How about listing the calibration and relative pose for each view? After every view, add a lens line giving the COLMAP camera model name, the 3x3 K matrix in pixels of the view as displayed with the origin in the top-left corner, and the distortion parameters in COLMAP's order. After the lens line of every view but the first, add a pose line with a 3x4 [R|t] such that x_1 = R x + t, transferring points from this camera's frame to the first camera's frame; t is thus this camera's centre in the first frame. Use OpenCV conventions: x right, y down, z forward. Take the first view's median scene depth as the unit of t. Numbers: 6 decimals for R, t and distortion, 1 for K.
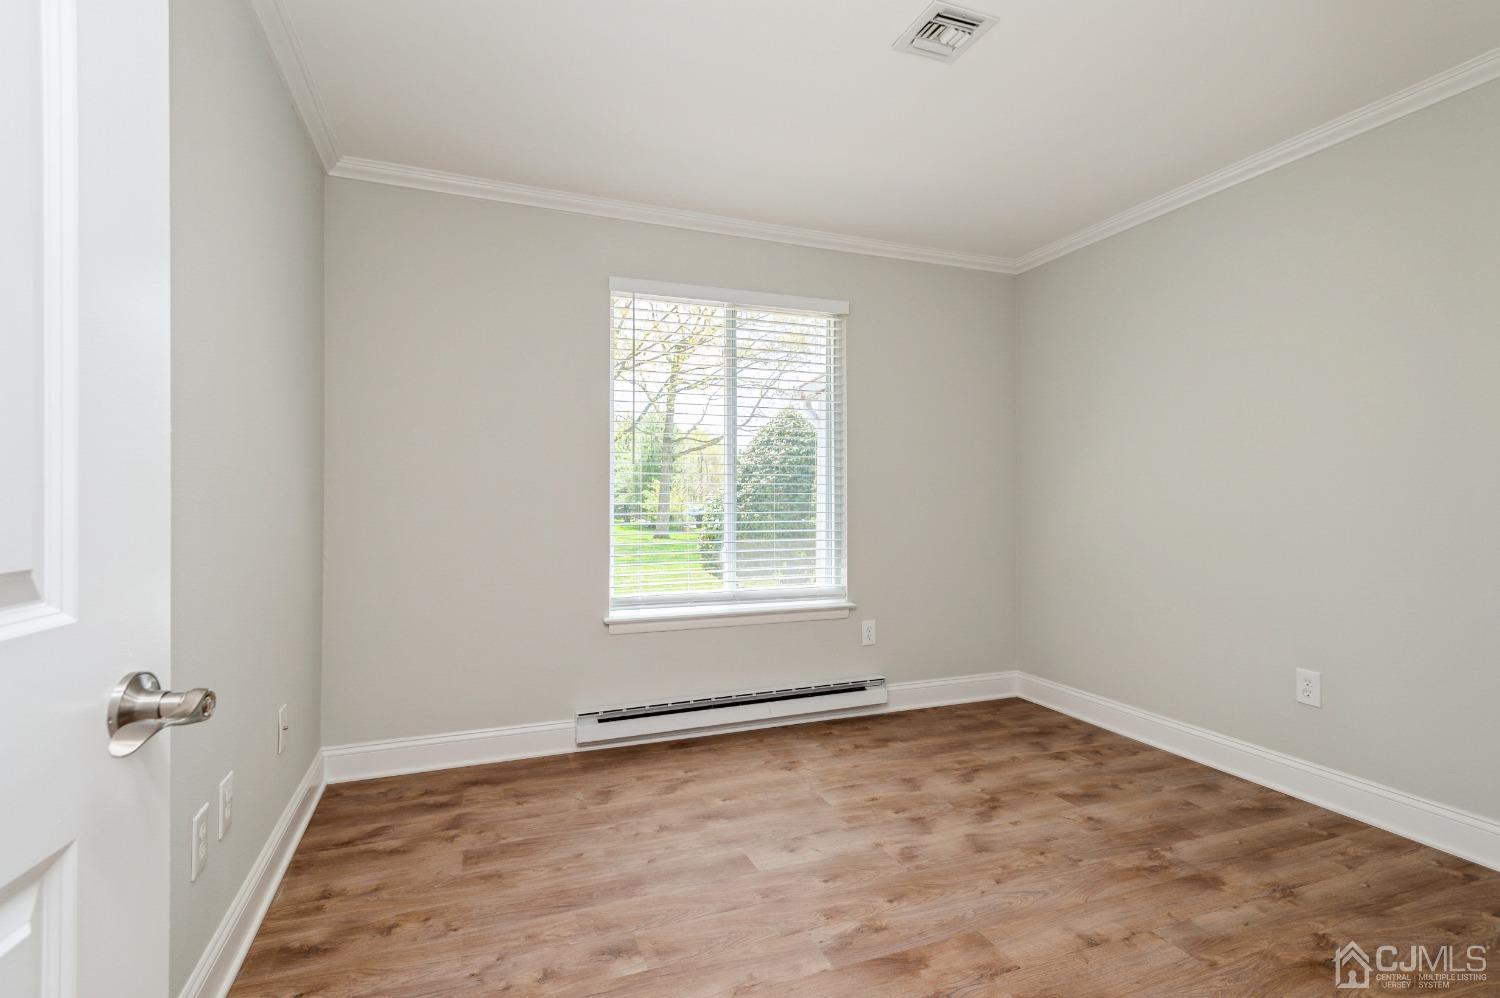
lens RADIAL K [[698.0, 0, 748.4], [0, 698.0, 483.3], [0, 0, 1]] dist [0.019747, -0.007120]
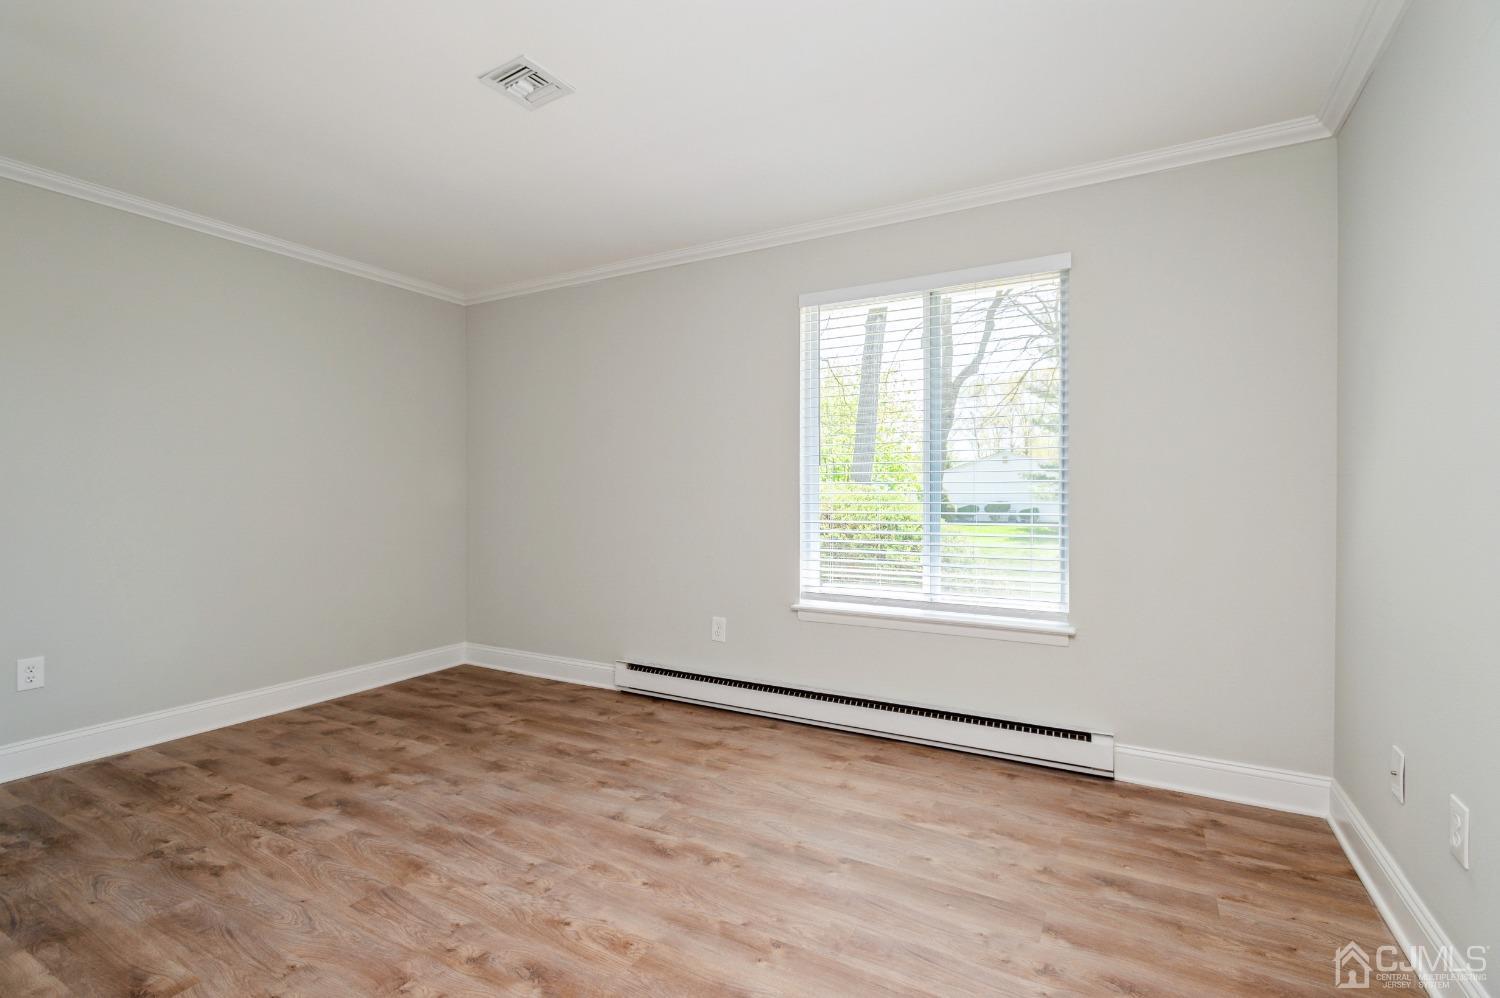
lens RADIAL K [[697.7, 0, 747.2], [0, 697.7, 493.6], [0, 0, 1]] dist [0.017345, -0.007089]
pose [[0.650575, -0.000358, -0.759442, 0.588094], [0.010715, 0.999905, 0.008708, 0.005614], [0.759366, -0.013803, 0.650517, 0.223505]]
